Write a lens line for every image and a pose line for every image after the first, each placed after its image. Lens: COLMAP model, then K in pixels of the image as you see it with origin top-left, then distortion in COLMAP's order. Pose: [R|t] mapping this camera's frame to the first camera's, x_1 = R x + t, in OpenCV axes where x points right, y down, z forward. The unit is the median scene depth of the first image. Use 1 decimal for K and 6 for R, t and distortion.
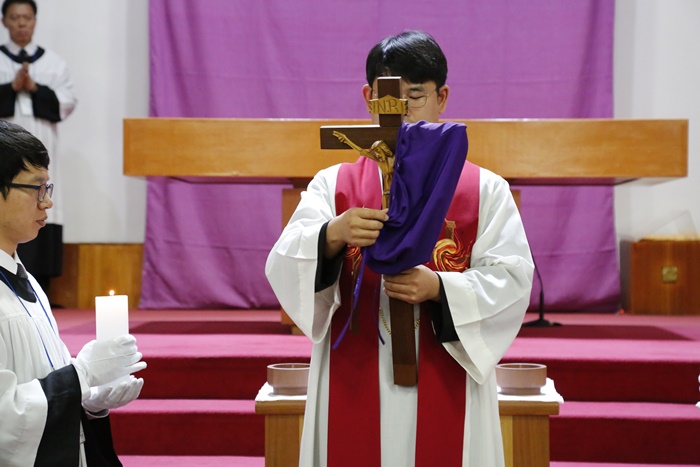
lens RADIAL K [[1746.2, 0, 350.0], [0, 1746.2, 233.5], [0, 0, 1]] dist [0.556192, -0.158403]
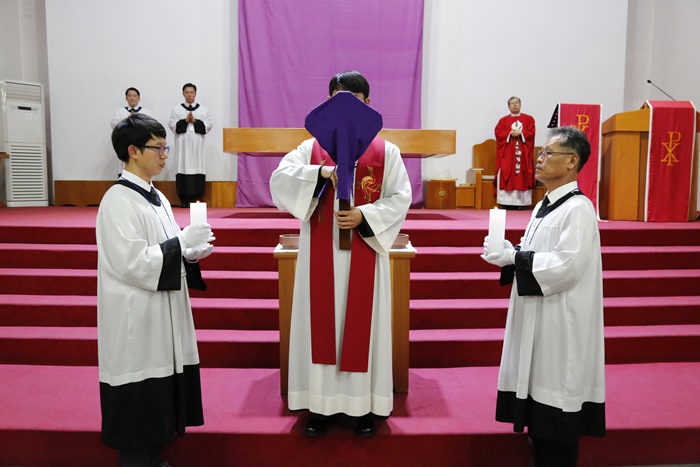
lens RADIAL K [[615.1, 0, 350.0], [0, 615.1, 233.5], [0, 0, 1]] dist [-0.001131, -0.000256]
pose [[0.998749, -0.001770, 0.049971, 0.001225], [-0.002568, 0.996238, 0.086620, 0.004193], [-0.049936, -0.086640, 0.994987, 0.132754]]
